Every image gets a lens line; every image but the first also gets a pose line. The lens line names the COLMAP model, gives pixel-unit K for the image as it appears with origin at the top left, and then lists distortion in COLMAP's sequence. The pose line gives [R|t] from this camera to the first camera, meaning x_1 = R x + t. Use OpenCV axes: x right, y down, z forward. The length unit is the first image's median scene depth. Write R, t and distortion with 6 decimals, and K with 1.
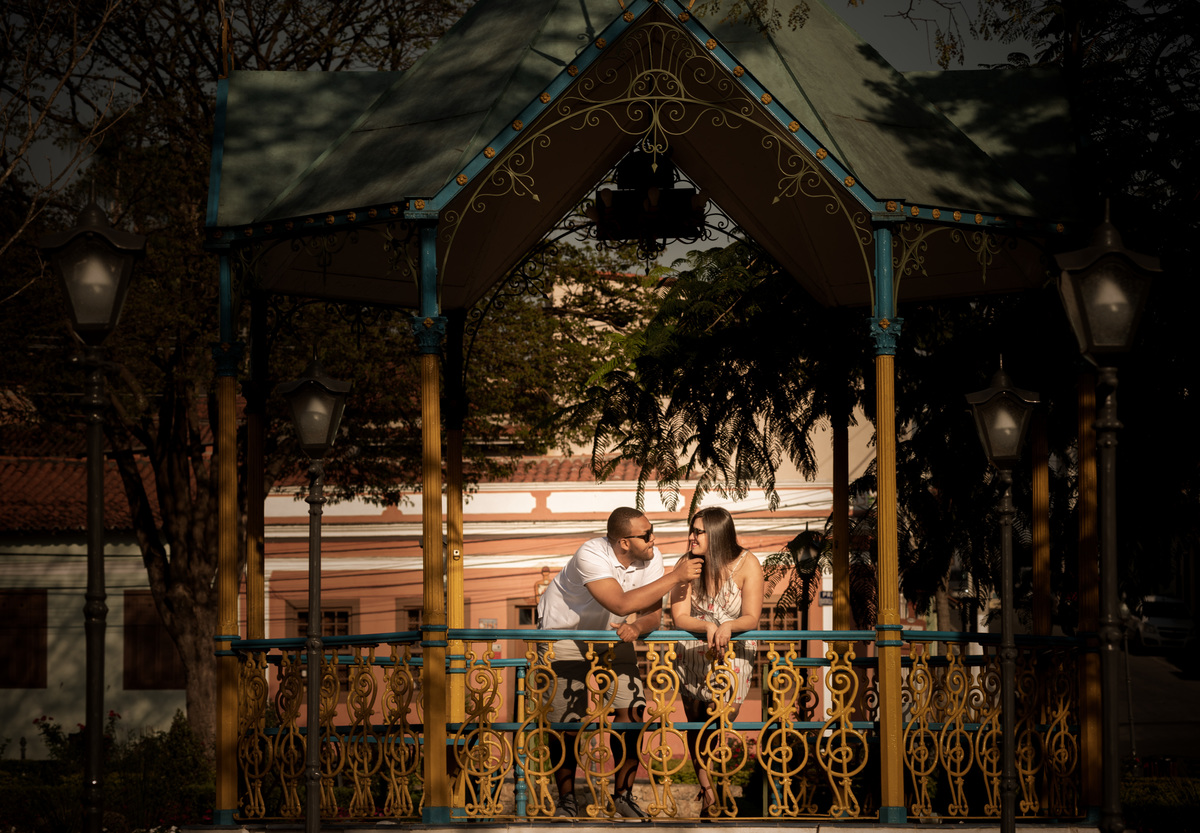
lens RADIAL K [[4482.5, 0, 600.0], [0, 4482.5, 416.5], [0, 0, 1]] dist [-0.124597, -0.364698]
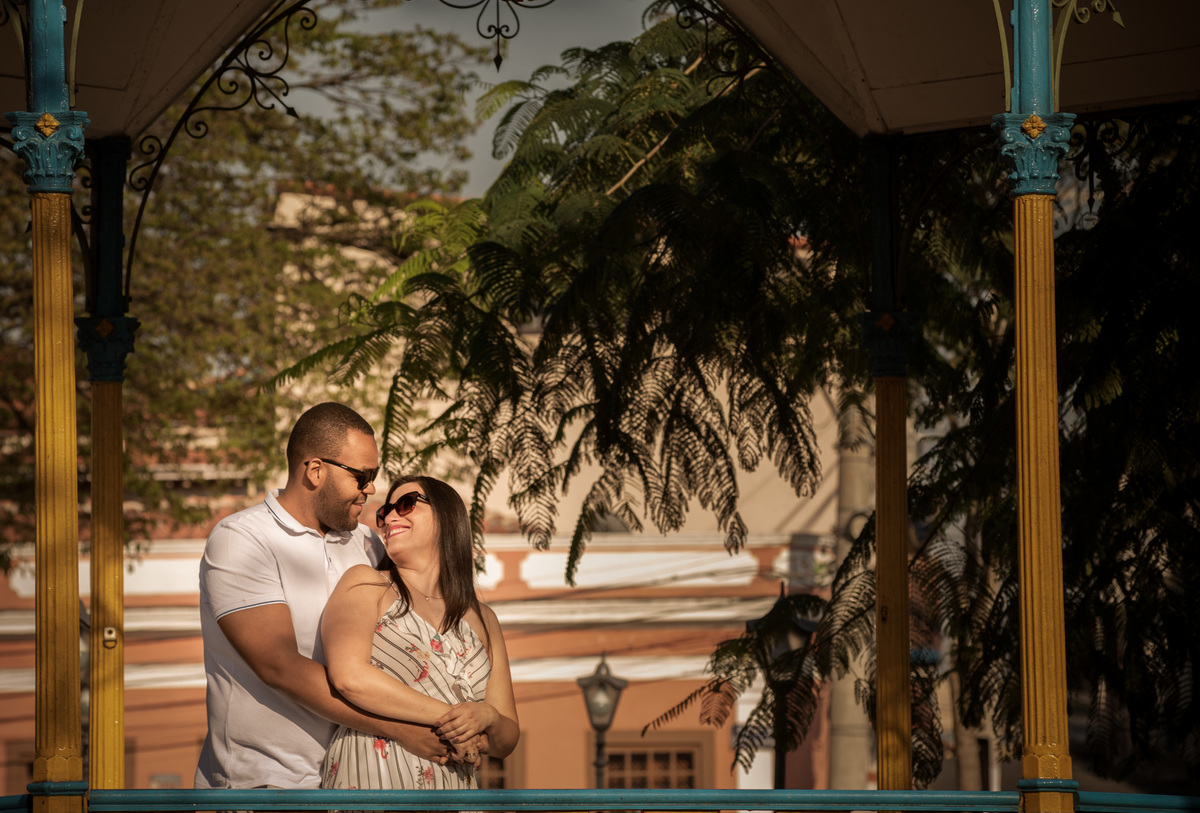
lens RADIAL K [[6596.6, 0, 600.0], [0, 6596.6, 406.5], [0, 0, 1]] dist [0.599601, -0.619115]
pose [[0.999153, 0.001418, 0.041123, -0.007433], [-0.000981, 0.999943, -0.010653, 0.012250], [-0.041135, 0.010604, 0.999097, 0.248789]]
